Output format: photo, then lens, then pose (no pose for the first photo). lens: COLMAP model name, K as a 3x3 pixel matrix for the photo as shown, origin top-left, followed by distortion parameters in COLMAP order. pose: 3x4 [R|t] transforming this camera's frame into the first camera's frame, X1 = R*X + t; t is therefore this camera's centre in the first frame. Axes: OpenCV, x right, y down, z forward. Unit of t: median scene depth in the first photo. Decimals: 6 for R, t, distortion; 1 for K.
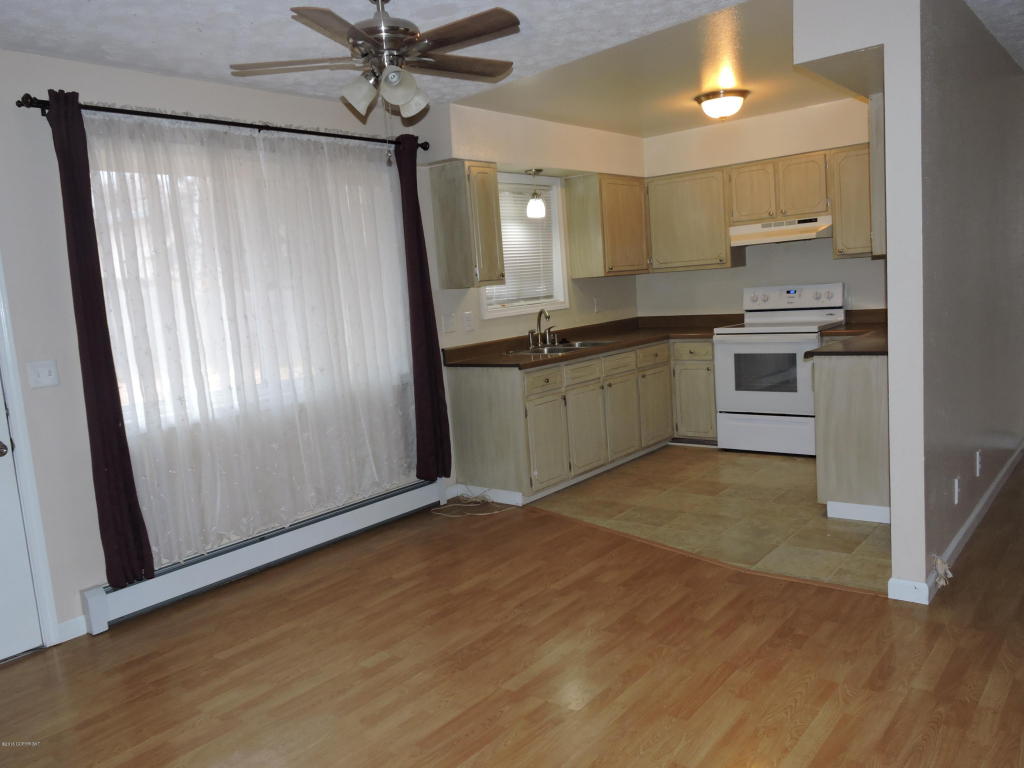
lens RADIAL K [[803.8, 0, 512.0], [0, 803.8, 384.0], [0, 0, 1]] dist [-0.000303, -0.004437]
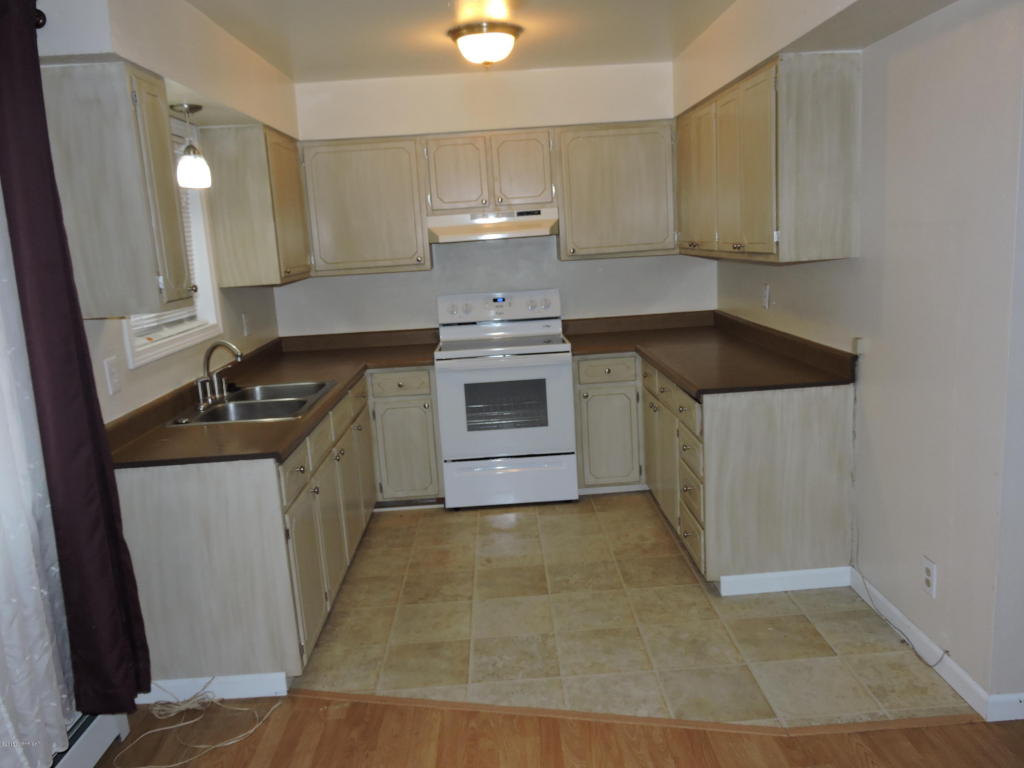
lens RADIAL K [[803.8, 0, 512.0], [0, 803.8, 384.0], [0, 0, 1]] dist [-0.000303, -0.004437]
pose [[0.760579, -0.094360, 0.642351, -0.186398], [0.086314, 0.995296, 0.044007, -0.069943], [-0.643482, 0.021973, 0.765146, 0.402675]]
